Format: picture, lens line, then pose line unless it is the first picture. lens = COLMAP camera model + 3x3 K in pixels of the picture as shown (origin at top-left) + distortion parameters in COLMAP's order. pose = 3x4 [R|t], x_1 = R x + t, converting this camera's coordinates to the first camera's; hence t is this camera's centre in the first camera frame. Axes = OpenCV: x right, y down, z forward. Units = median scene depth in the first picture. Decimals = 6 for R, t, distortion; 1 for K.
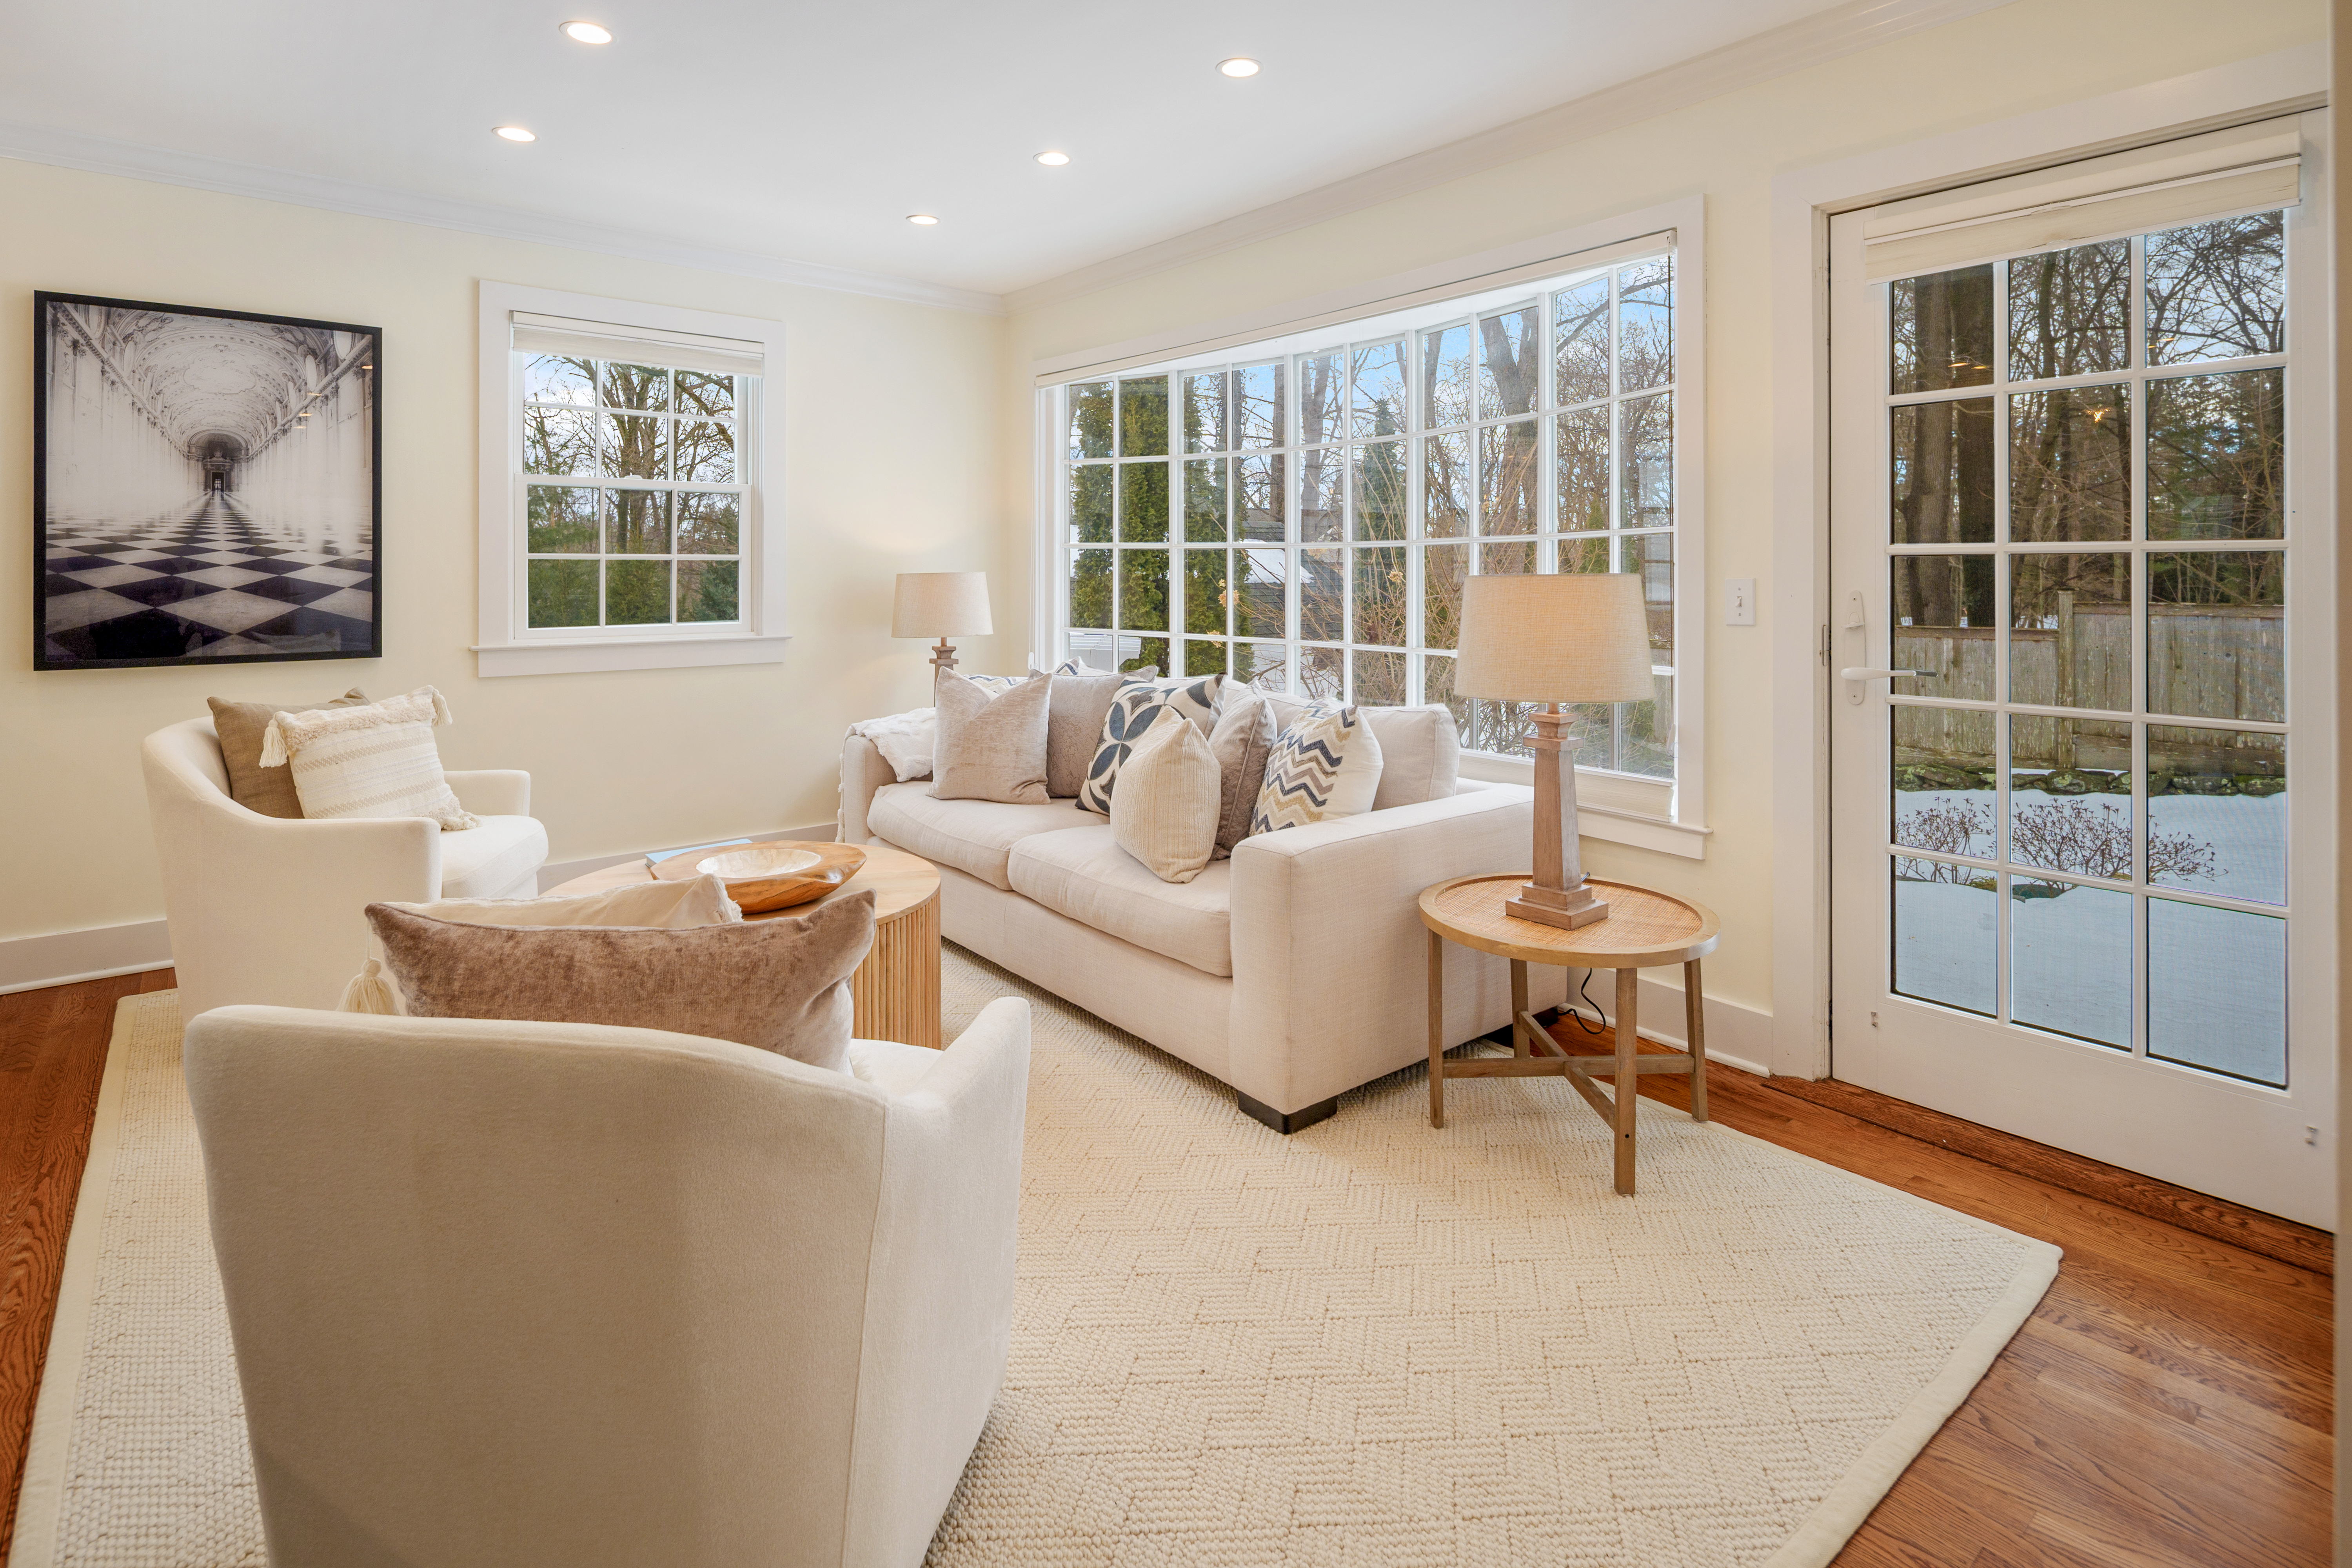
lens RADIAL K [[1215.3, 0, 1169.0], [0, 1215.3, 567.1], [0, 0, 1]] dist [-0.001070, -0.000109]
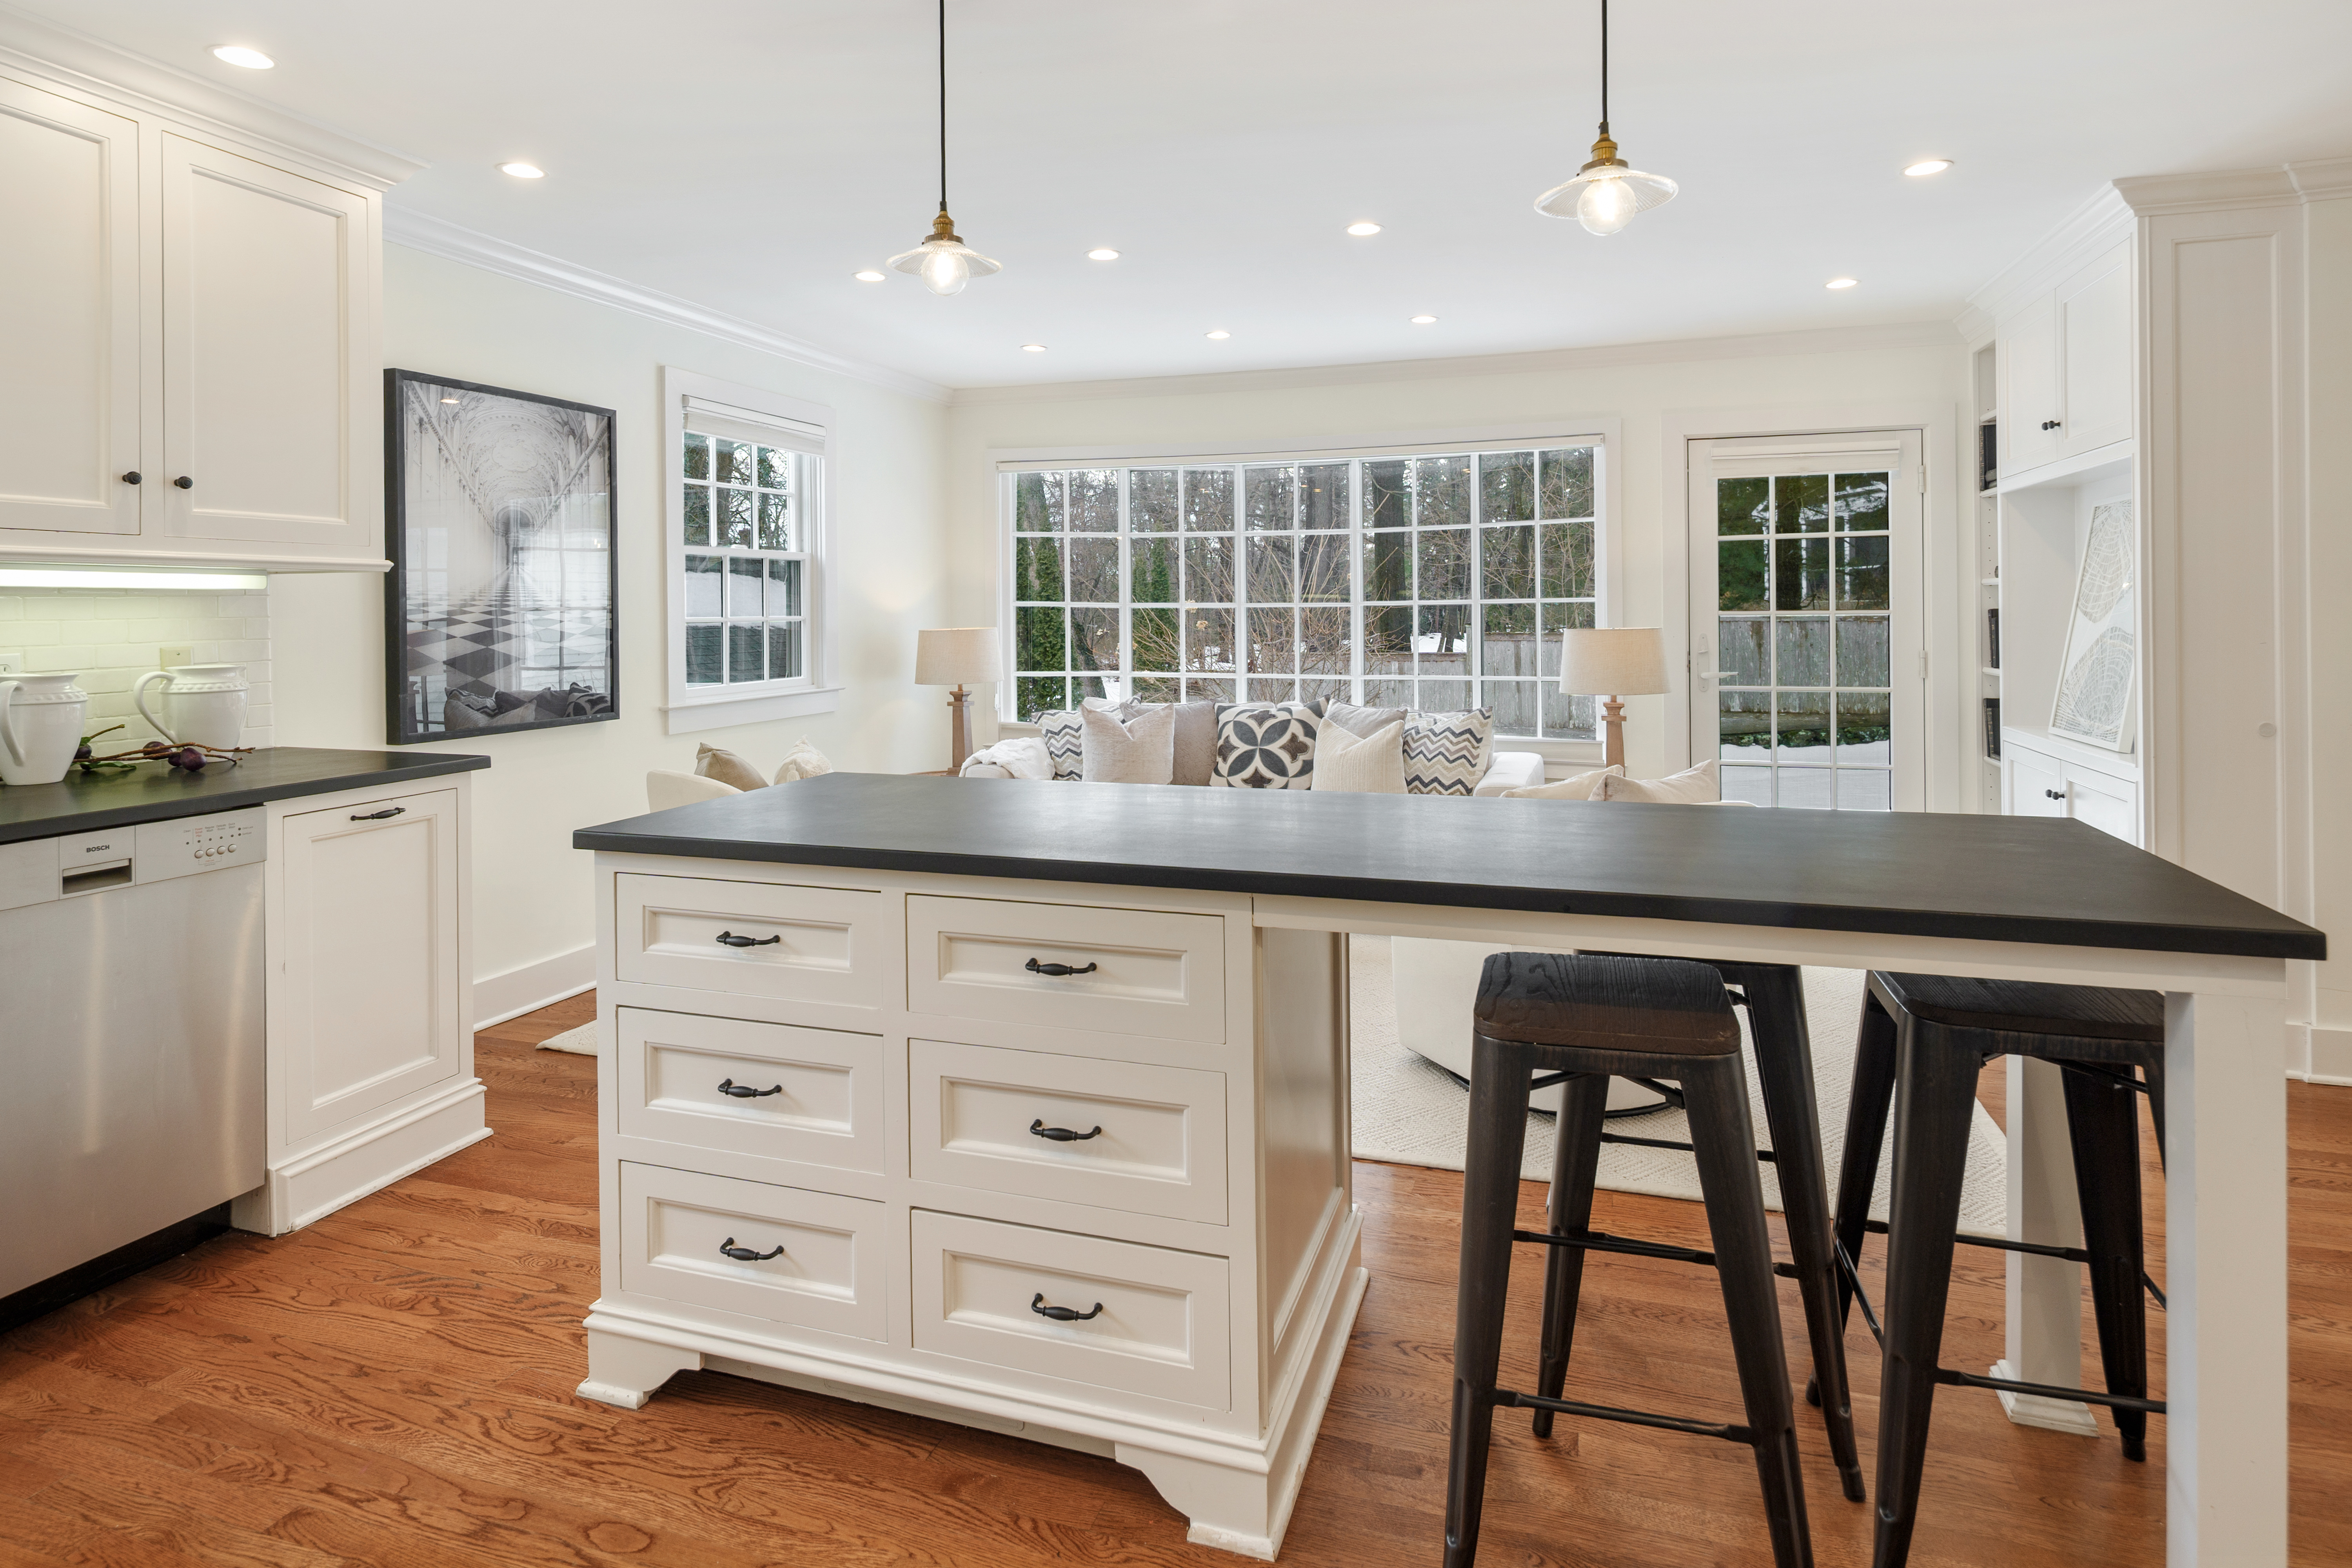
lens RADIAL K [[1208.3, 0, 1225.7], [0, 1208.3, 607.3], [0, 0, 1]] dist [-0.002241, -0.001395]
pose [[0.854991, -0.007178, 0.518593, -0.817011], [0.006520, 0.999974, 0.003090, -0.026163], [-0.518601, 0.000739, 0.855016, -0.204366]]
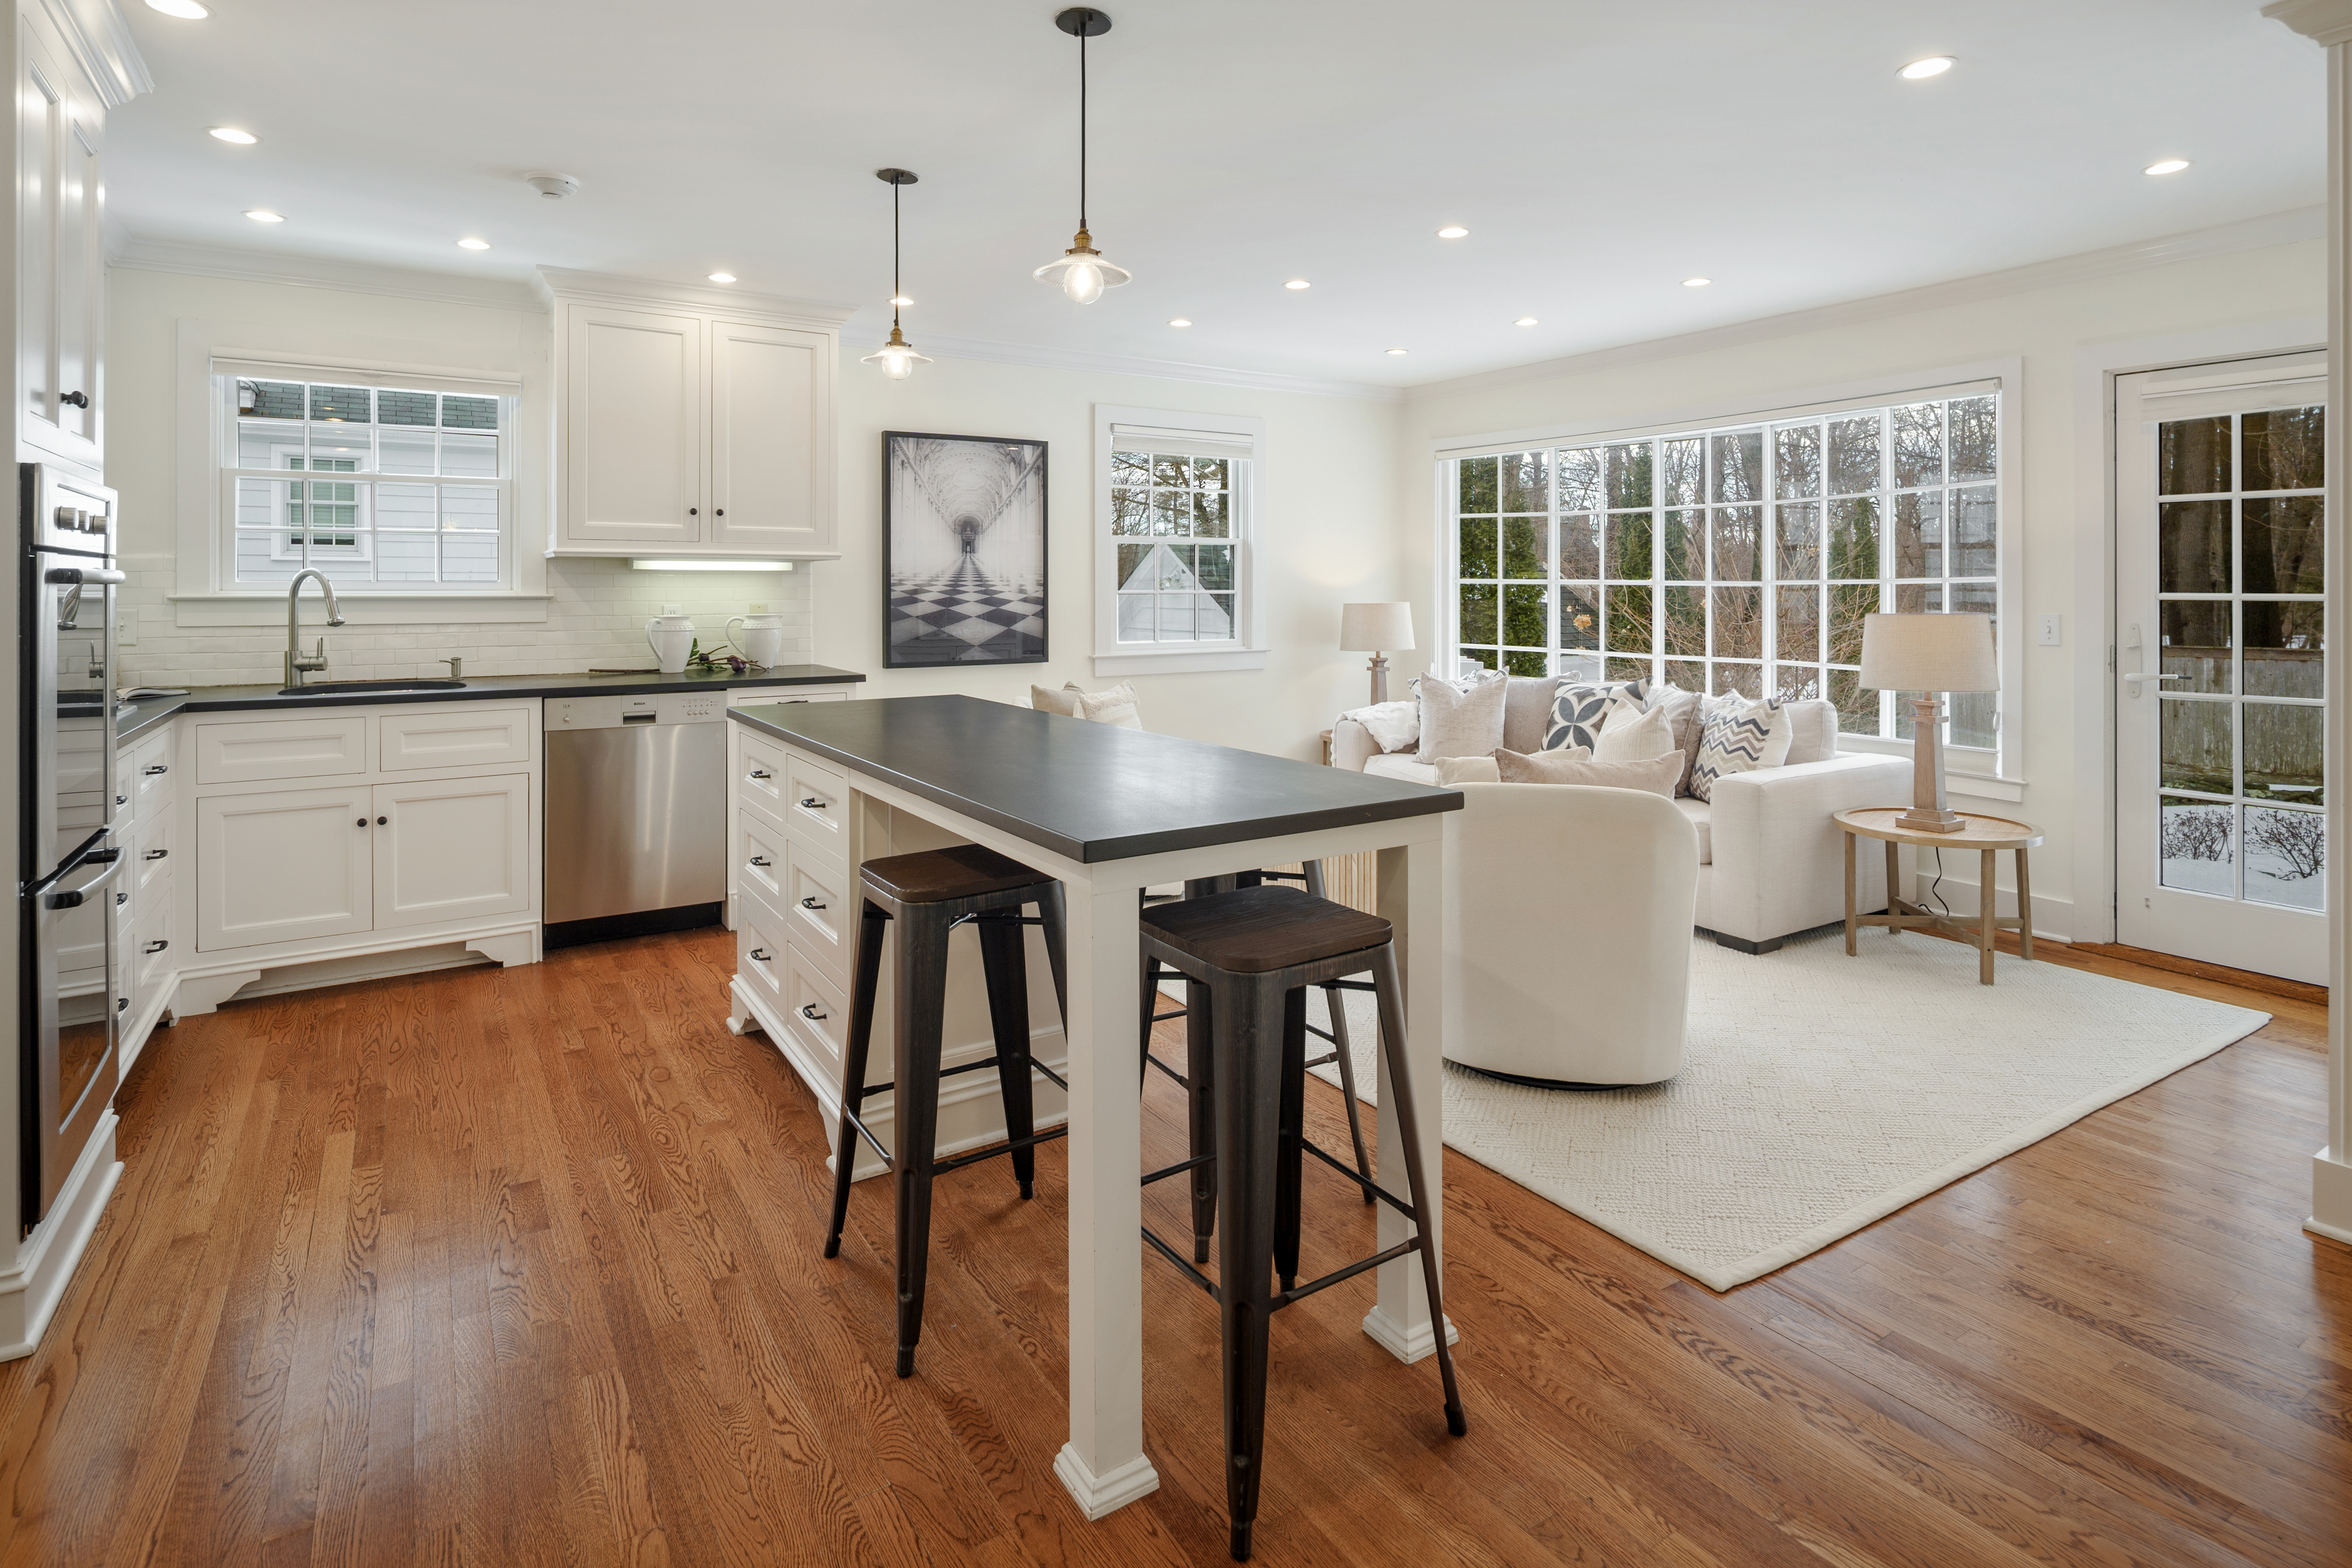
lens RADIAL K [[1212.5, 0, 1182.1], [0, 1212.5, 588.9], [0, 0, 1]] dist [-0.002641, -0.001838]
pose [[0.990862, -0.001117, -0.134871, -0.312479], [0.001737, 0.999988, 0.004474, -0.024318], [0.134865, -0.004667, 0.990853, -0.501993]]
